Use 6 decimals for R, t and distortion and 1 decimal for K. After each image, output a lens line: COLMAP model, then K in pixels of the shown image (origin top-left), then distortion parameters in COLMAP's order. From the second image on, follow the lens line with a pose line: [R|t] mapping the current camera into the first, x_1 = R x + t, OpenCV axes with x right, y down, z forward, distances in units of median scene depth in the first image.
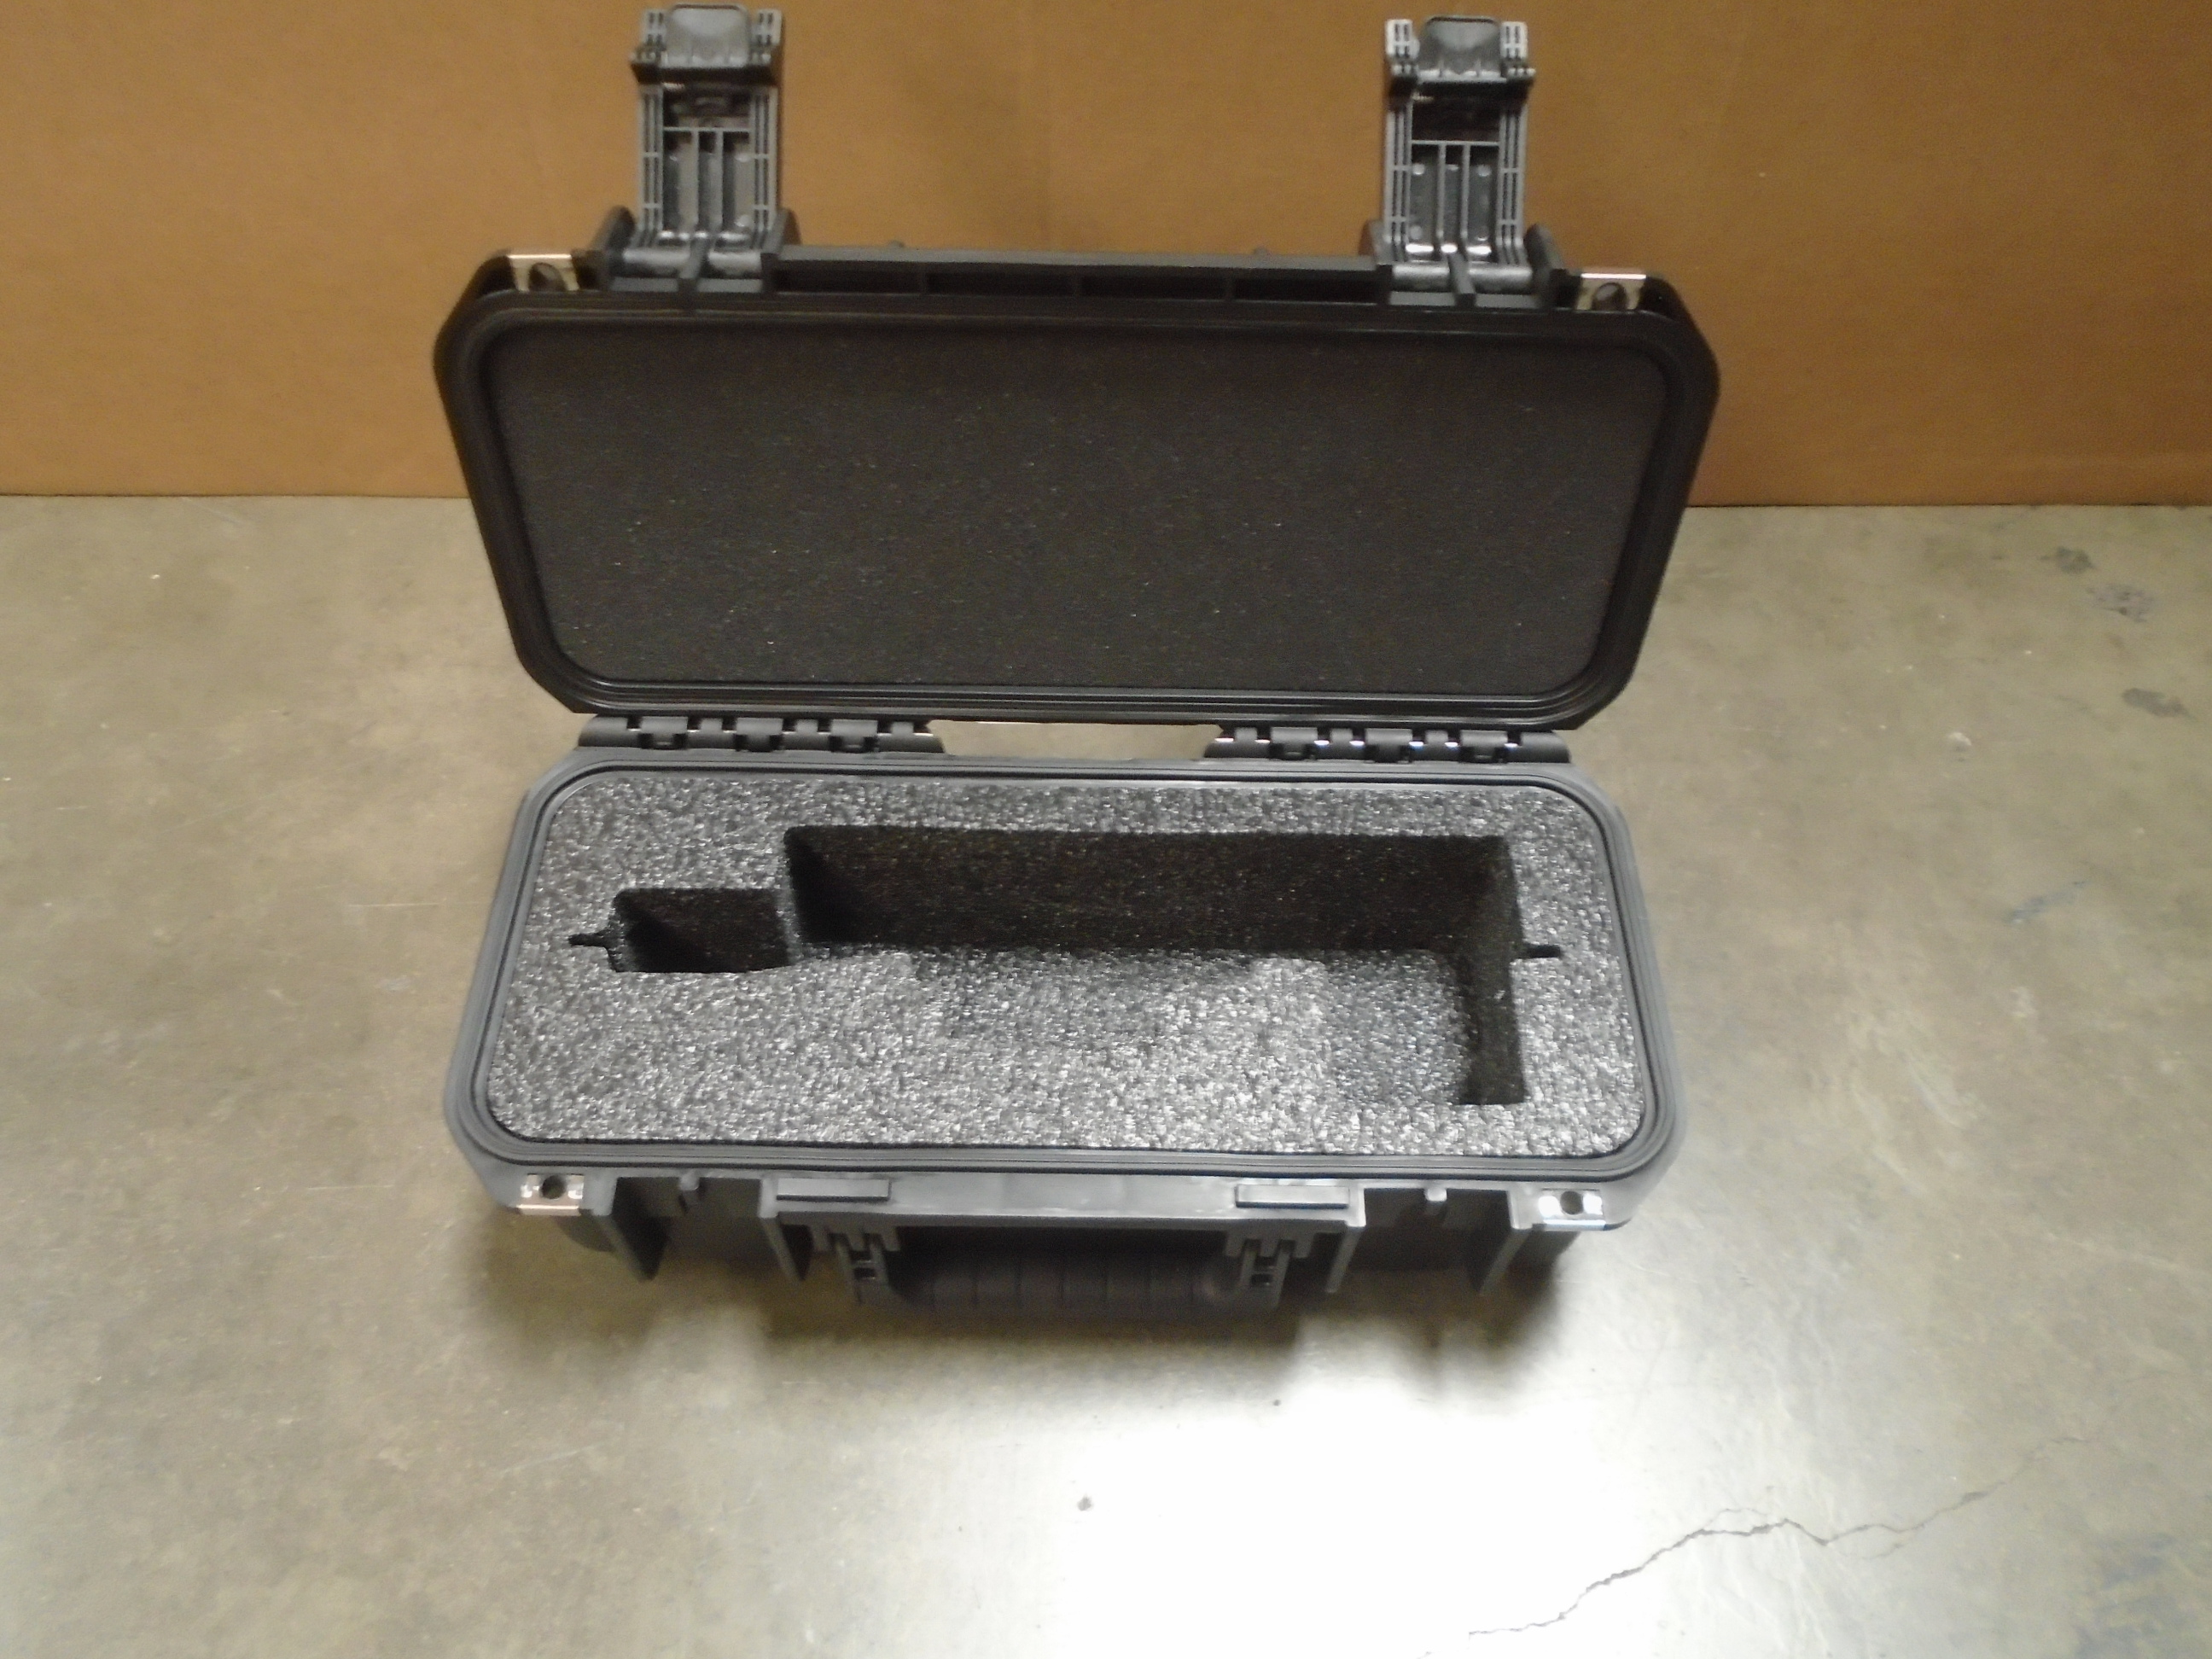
lens RADIAL K [[1699.0, 0, 1106.0], [0, 1699.0, 829.5], [0, 0, 1]] dist [0.000459, -0.005870]
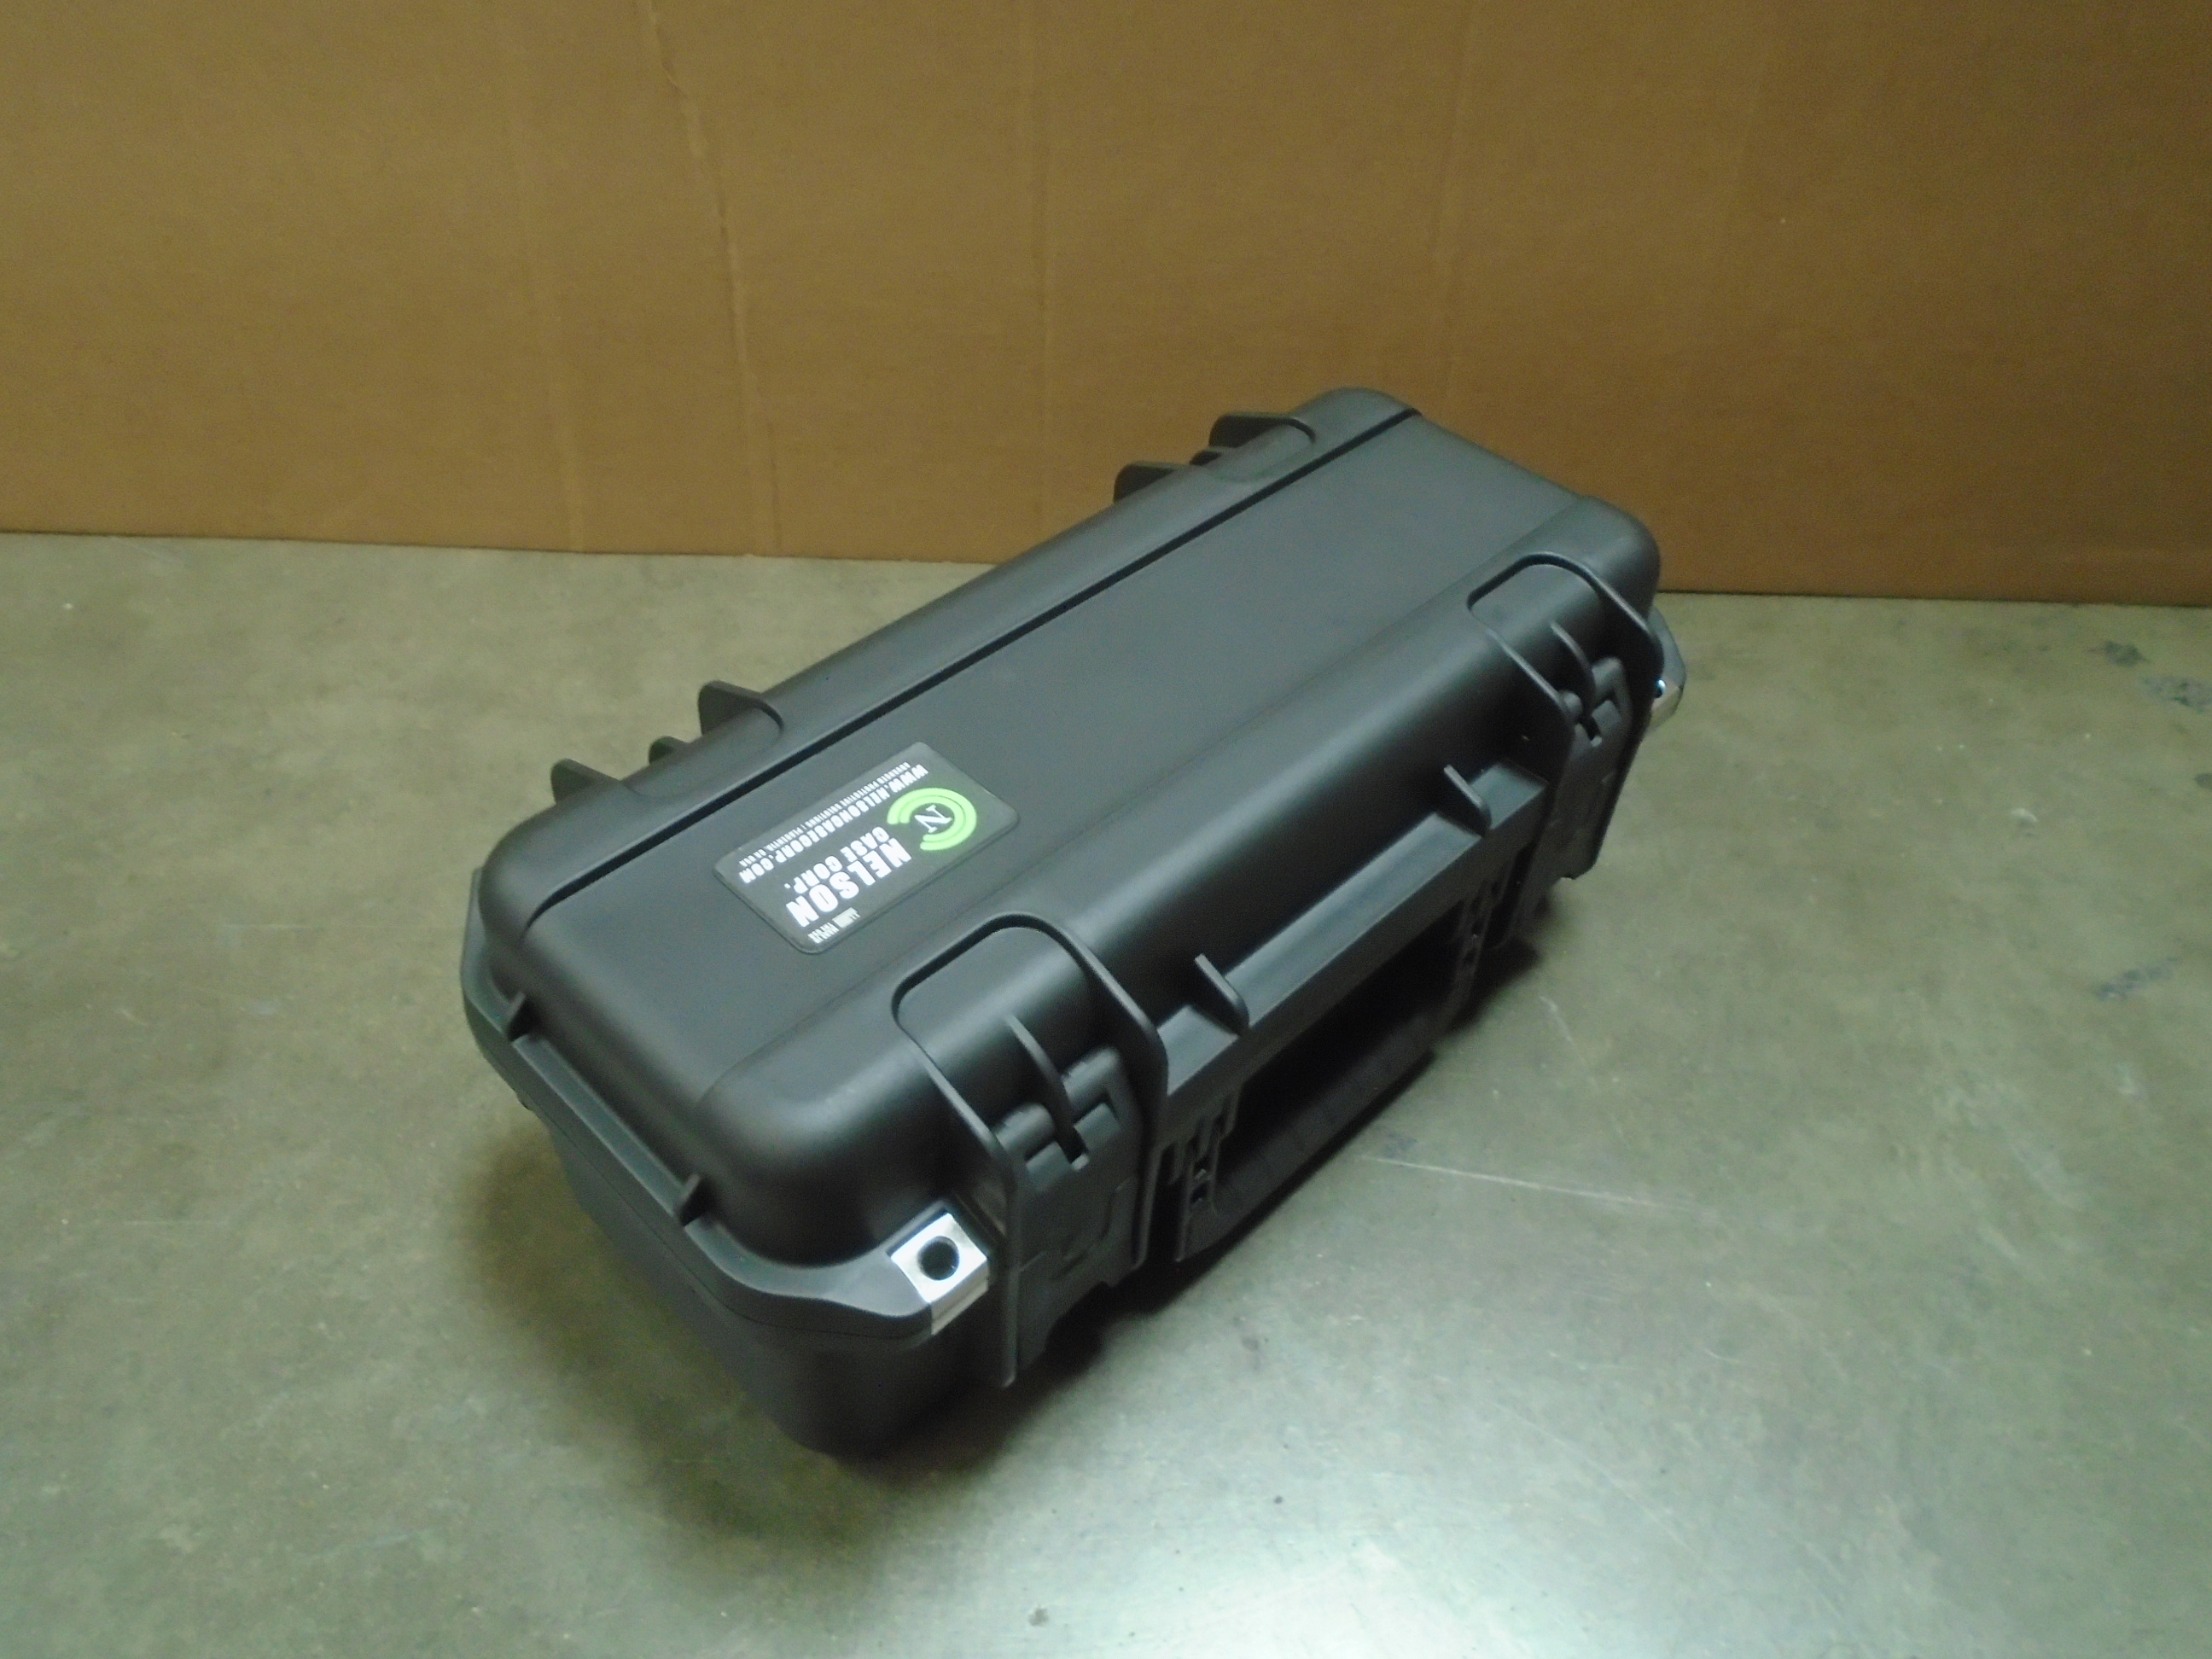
lens RADIAL K [[1699.0, 0, 1106.0], [0, 1699.0, 829.5], [0, 0, 1]] dist [0.000459, -0.005870]
pose [[0.999630, 0.026218, 0.007305, 0.003557], [-0.024474, 0.983332, -0.180166, 0.161478], [-0.011907, 0.179920, 0.983609, 0.135165]]
